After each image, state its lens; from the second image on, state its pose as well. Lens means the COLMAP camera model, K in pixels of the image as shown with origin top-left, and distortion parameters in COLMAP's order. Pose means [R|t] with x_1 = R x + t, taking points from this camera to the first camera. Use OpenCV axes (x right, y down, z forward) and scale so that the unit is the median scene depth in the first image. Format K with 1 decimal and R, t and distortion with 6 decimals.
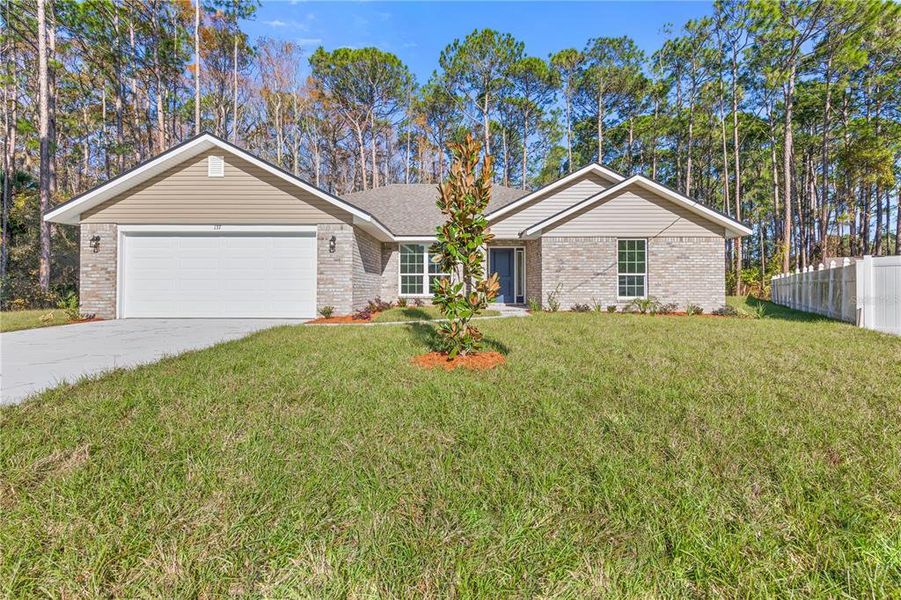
lens RADIAL K [[409.0, 0, 450.7], [0, 409.0, 298.2], [0, 0, 1]] dist [0.006023, -0.001264]
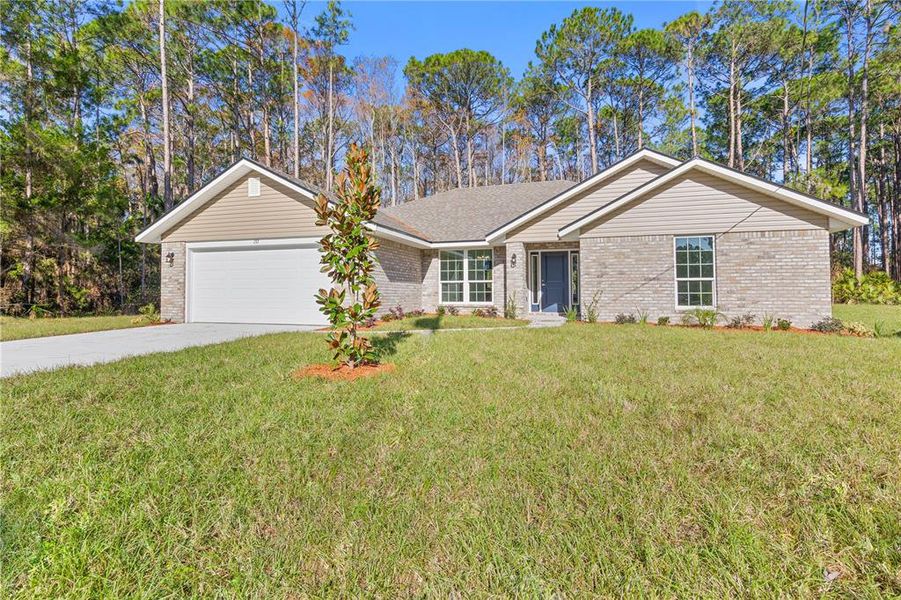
lens RADIAL K [[436.2, 0, 450.4], [0, 436.2, 299.6], [0, 0, 1]] dist [-0.004320, 0.000055]
pose [[0.957768, 0.001002, -0.287539, 0.210753], [-0.005195, 0.999891, -0.013819, -0.002220], [0.287494, 0.014729, 0.957669, 0.019106]]
